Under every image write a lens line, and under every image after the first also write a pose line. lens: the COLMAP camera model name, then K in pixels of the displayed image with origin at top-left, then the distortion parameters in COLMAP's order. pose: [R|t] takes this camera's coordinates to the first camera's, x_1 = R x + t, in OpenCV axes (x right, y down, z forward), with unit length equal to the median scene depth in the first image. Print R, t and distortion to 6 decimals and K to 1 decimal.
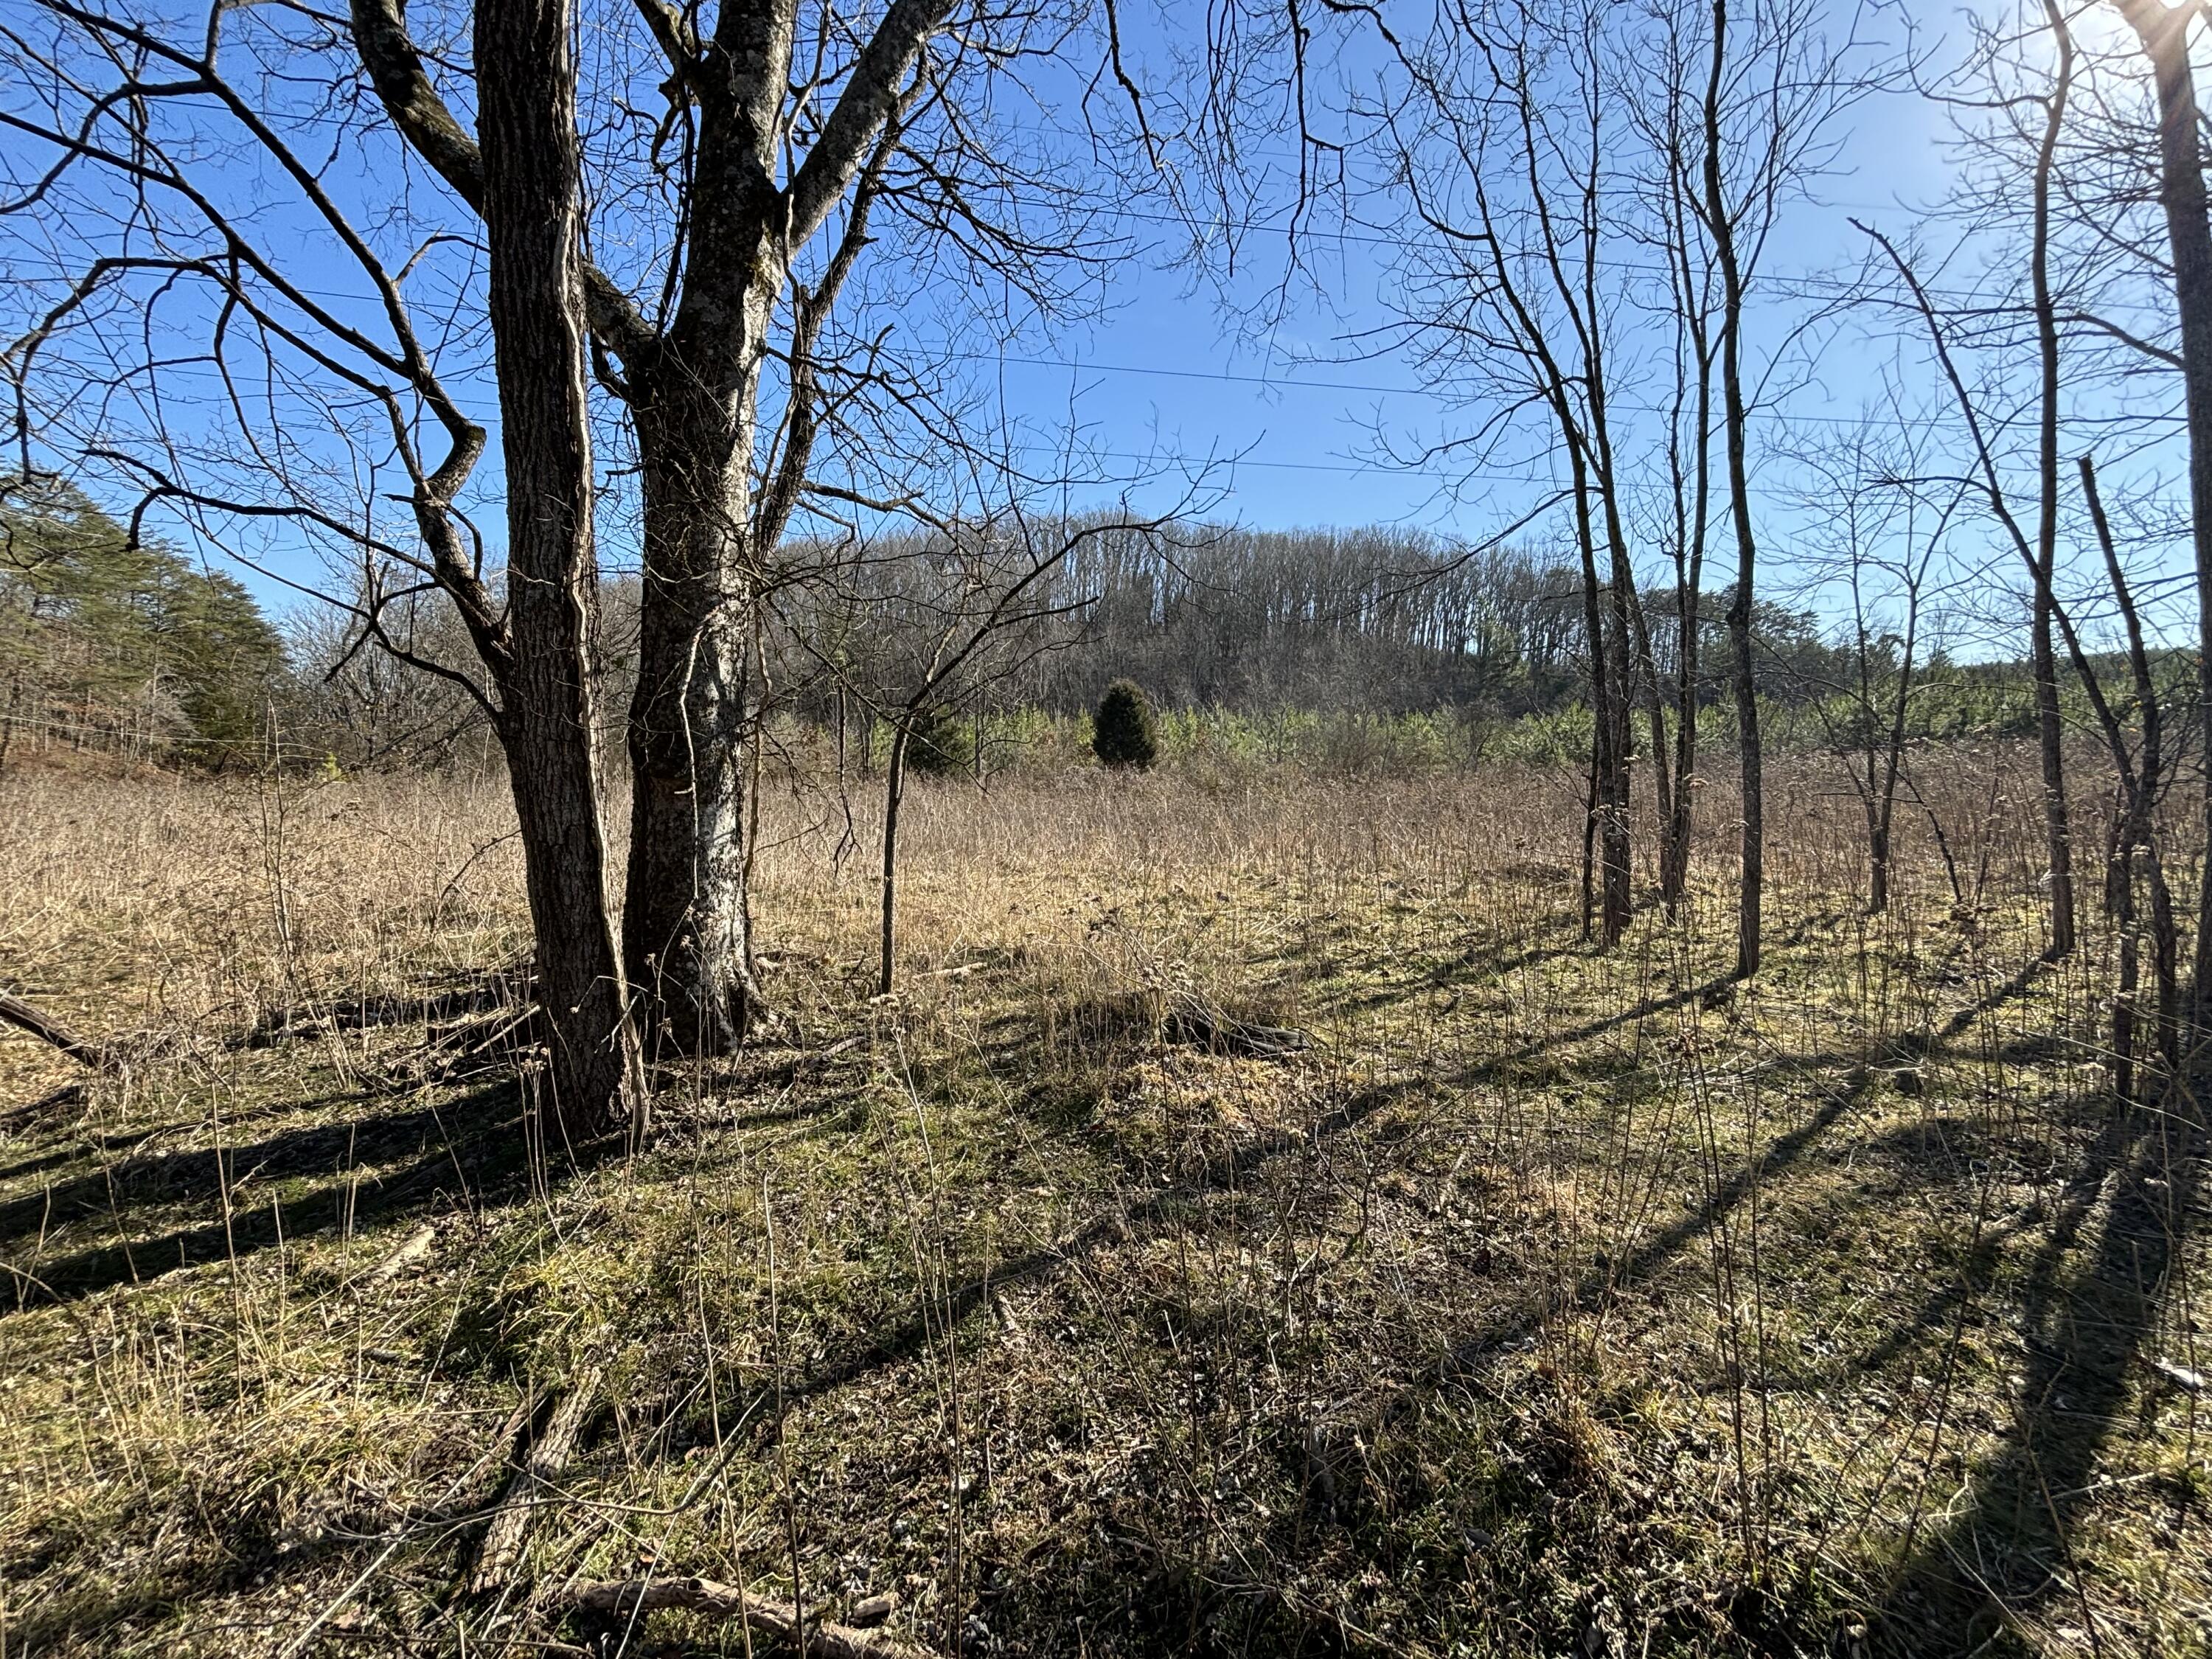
lens RADIAL K [[897.2, 0, 1110.1], [0, 897.2, 828.2], [0, 0, 1]] dist [-0.010967, 0.000154]
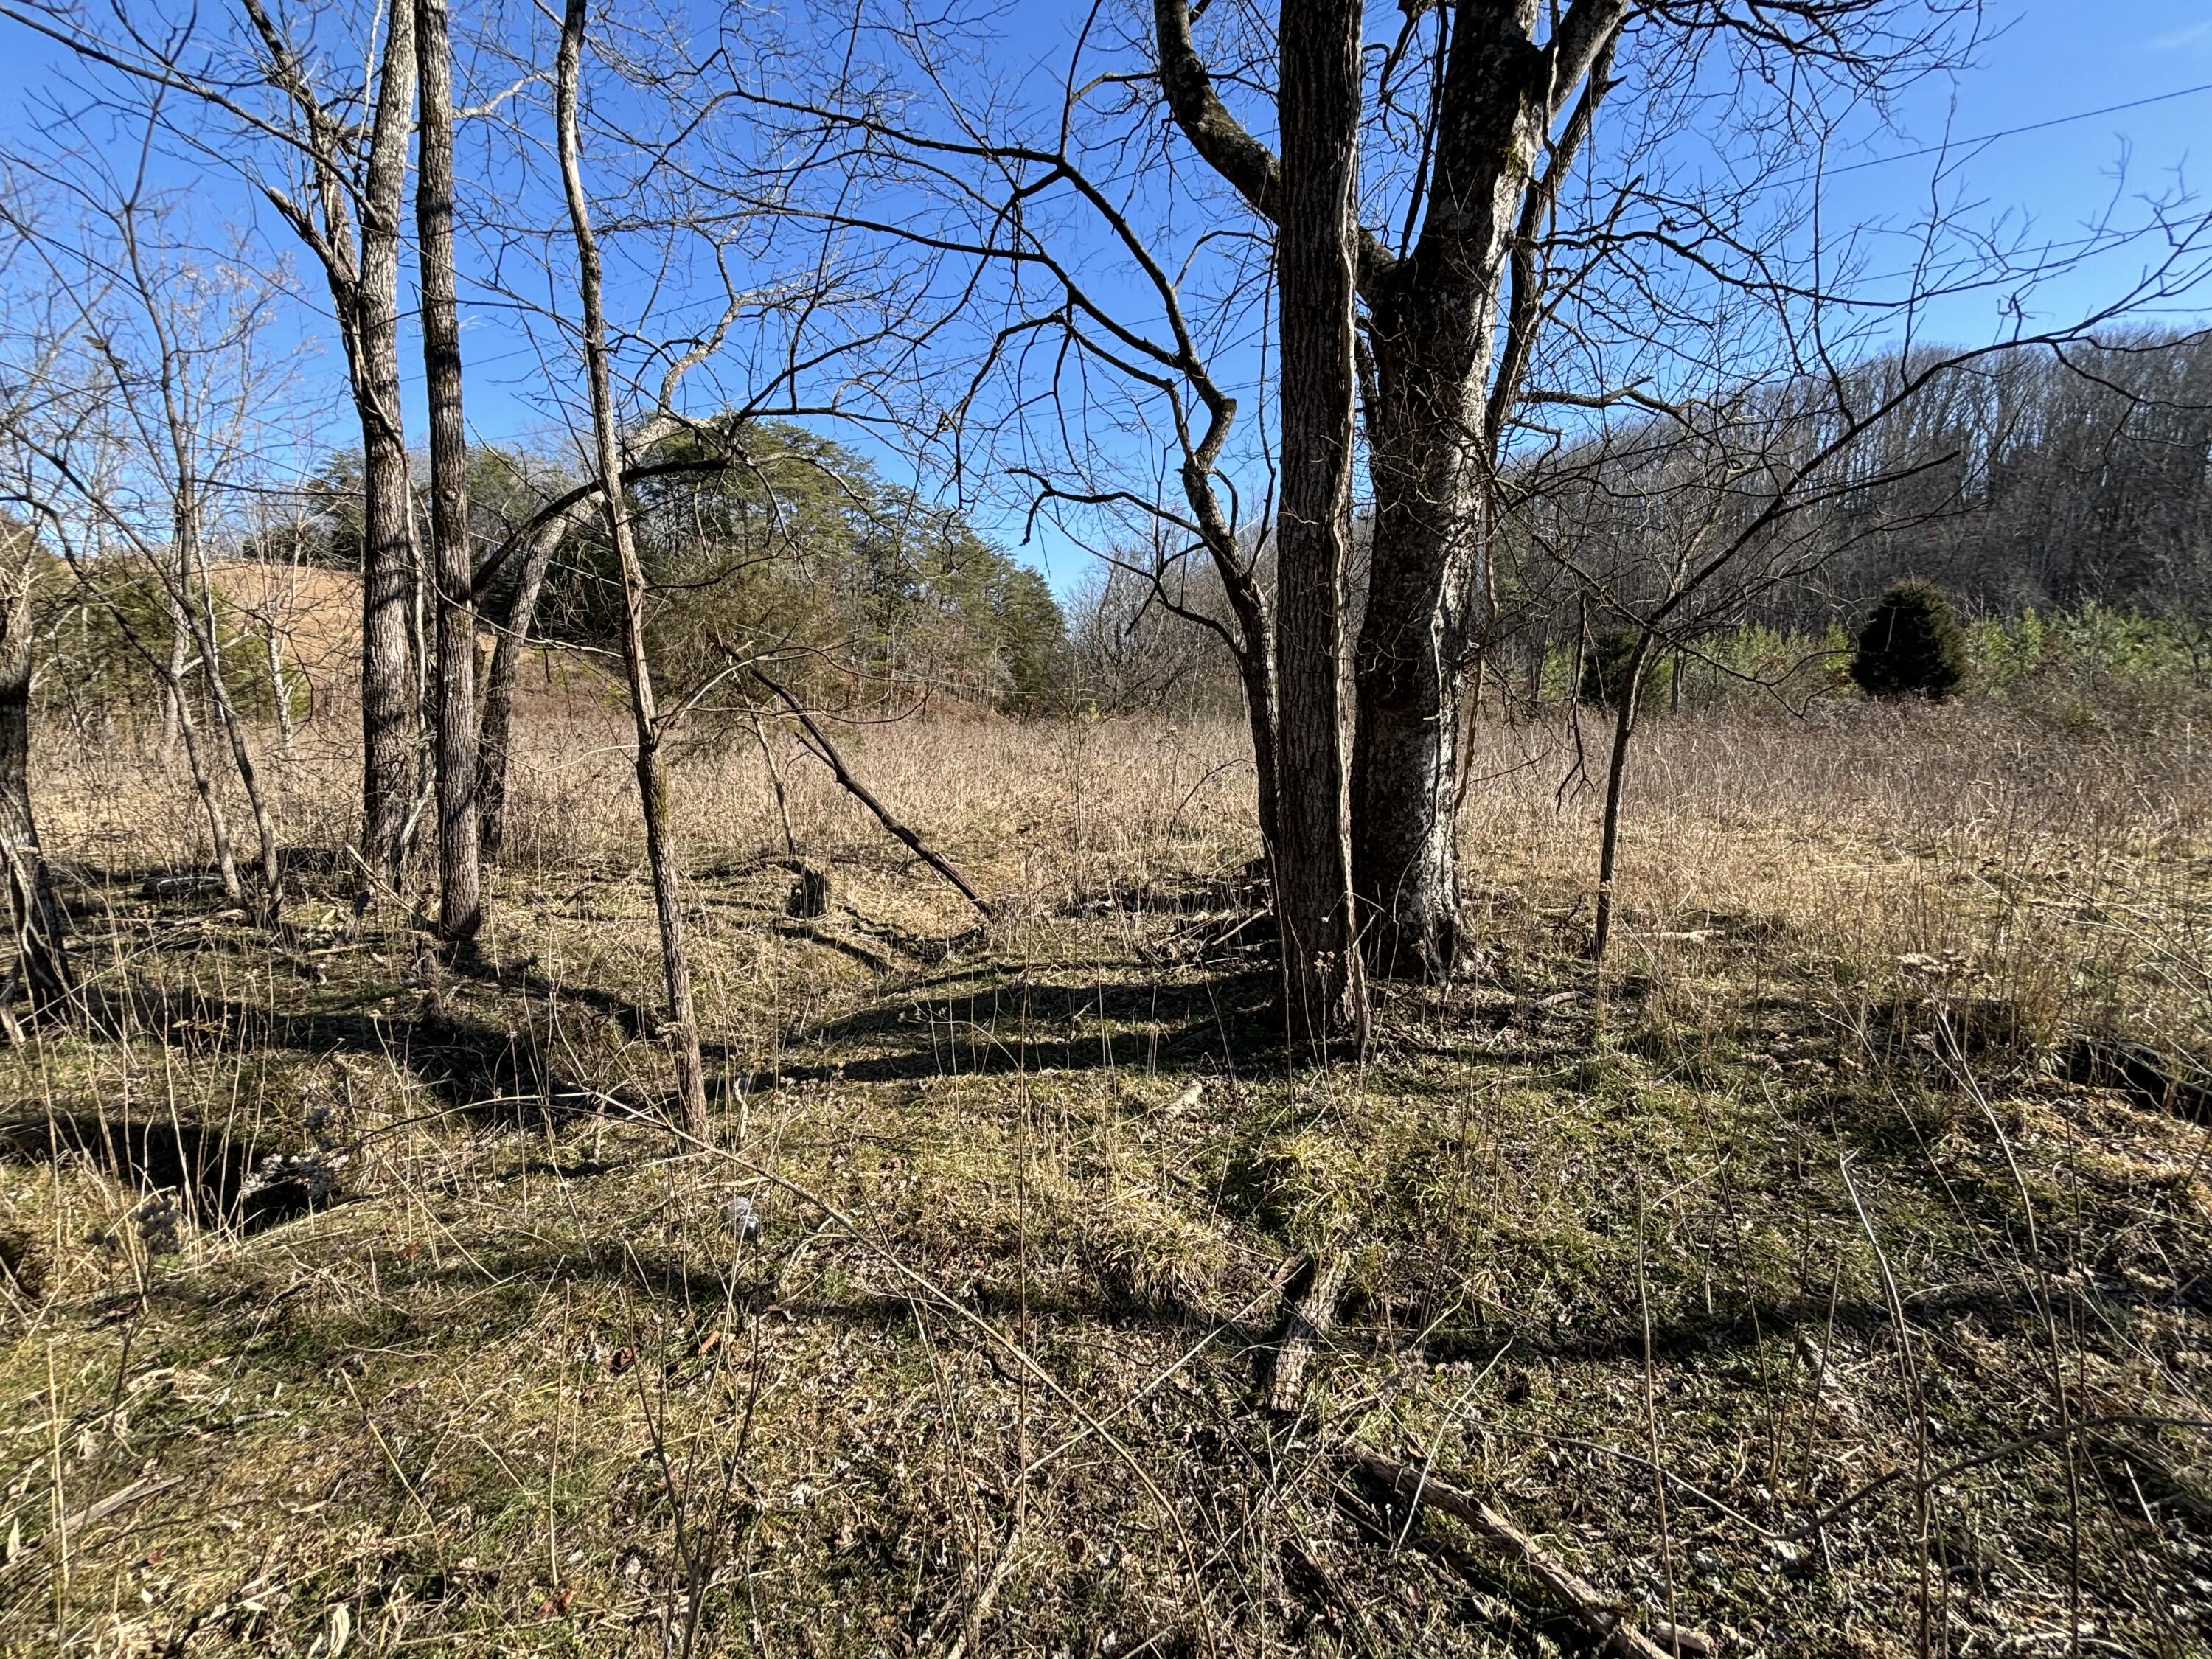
lens RADIAL K [[897.2, 0, 1110.1], [0, 897.2, 828.2], [0, 0, 1]] dist [-0.010967, 0.000154]
pose [[0.775503, 0.071193, -0.627316, -0.099753], [-0.029419, 0.996617, 0.076735, 0.012508], [0.630657, -0.041053, 0.774975, -0.002023]]
